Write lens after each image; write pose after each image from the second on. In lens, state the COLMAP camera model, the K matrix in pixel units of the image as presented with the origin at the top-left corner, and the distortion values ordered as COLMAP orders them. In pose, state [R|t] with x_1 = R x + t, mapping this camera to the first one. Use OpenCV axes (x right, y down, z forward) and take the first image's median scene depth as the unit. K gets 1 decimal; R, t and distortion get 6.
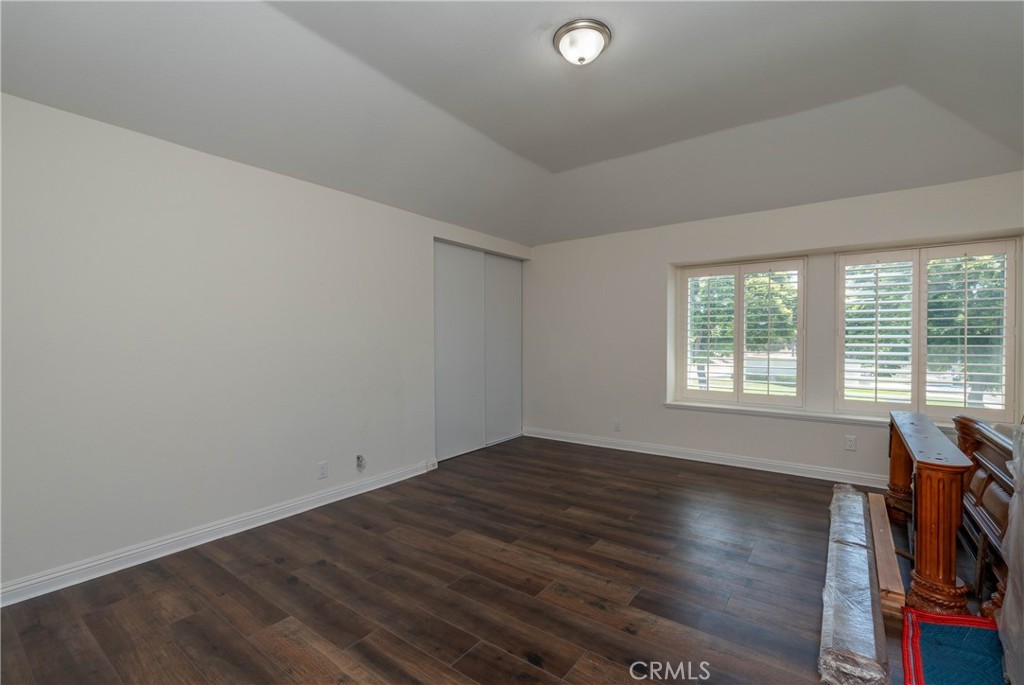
lens RADIAL K [[452.4, 0, 514.3], [0, 452.4, 340.9], [0, 0, 1]] dist [-0.000509, -0.000131]
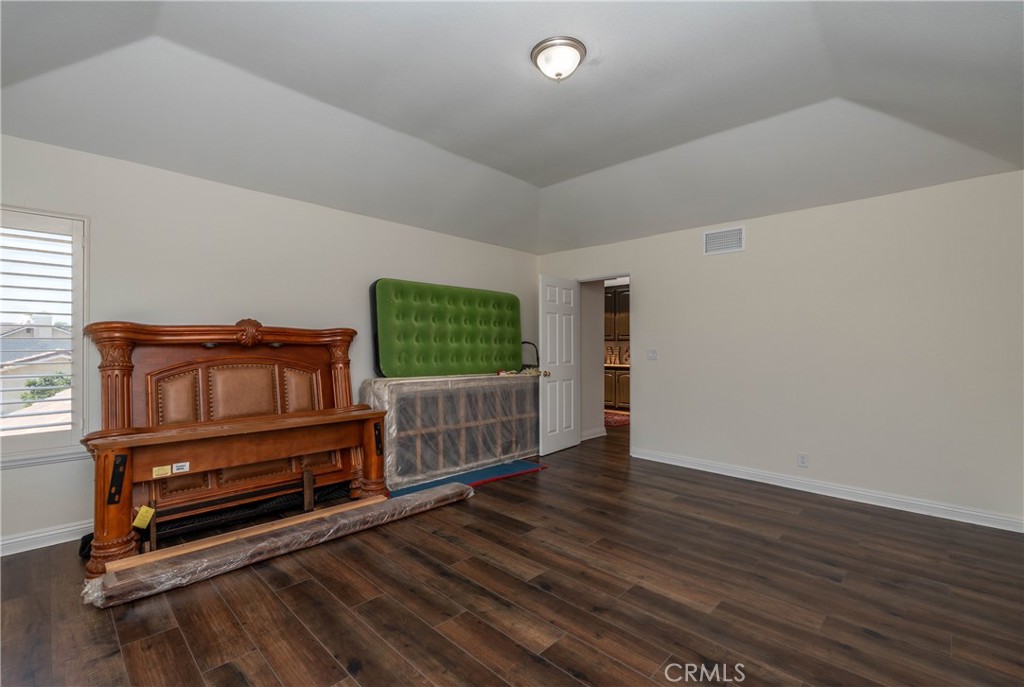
lens RADIAL K [[452.4, 0, 509.6], [0, 452.4, 346.4], [0, 0, 1]] dist [-0.000509, -0.000131]
pose [[-0.990830, -0.000170, 0.135112, 0.113315], [0.000590, 0.999984, 0.005587, -0.002566], [-0.135110, 0.005615, -0.990815, 1.905295]]
